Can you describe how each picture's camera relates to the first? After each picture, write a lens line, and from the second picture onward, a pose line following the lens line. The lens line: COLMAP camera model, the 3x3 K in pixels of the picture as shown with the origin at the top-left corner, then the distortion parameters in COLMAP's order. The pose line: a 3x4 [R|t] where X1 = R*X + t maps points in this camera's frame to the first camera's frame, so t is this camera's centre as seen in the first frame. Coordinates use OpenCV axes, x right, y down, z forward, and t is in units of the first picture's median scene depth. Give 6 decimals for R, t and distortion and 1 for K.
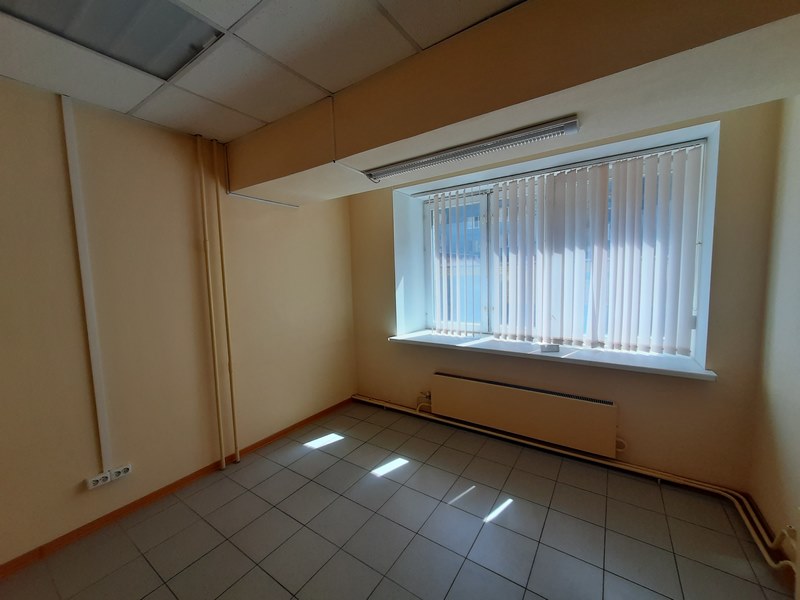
lens RADIAL K [[314.1, 0, 405.7], [0, 314.1, 302.0], [0, 0, 1]] dist [-0.002129, -0.000352]
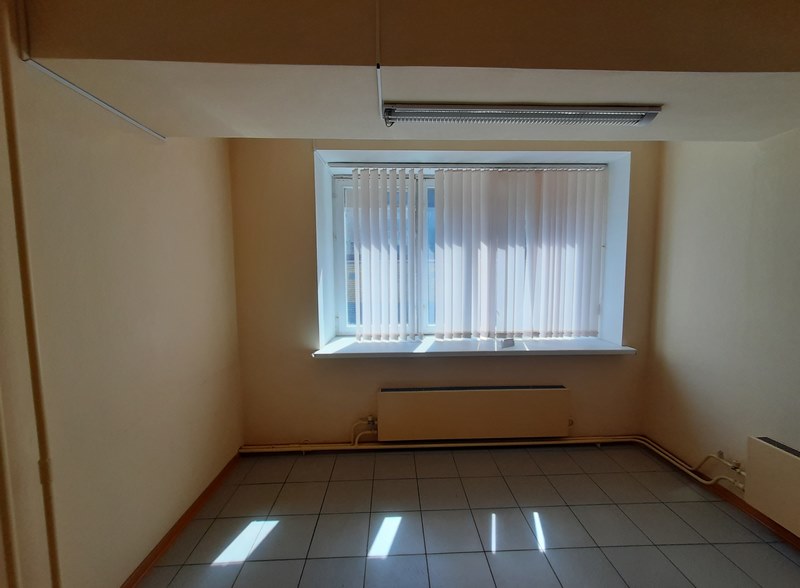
lens RADIAL K [[322.4, 0, 404.2], [0, 322.4, 297.5], [0, 0, 1]] dist [-0.000330, -0.000095]
pose [[0.812286, -0.028832, 0.582546, -0.394105], [0.037282, 0.999302, -0.002526, -0.006828], [-0.582066, 0.023770, 0.812794, 0.346780]]
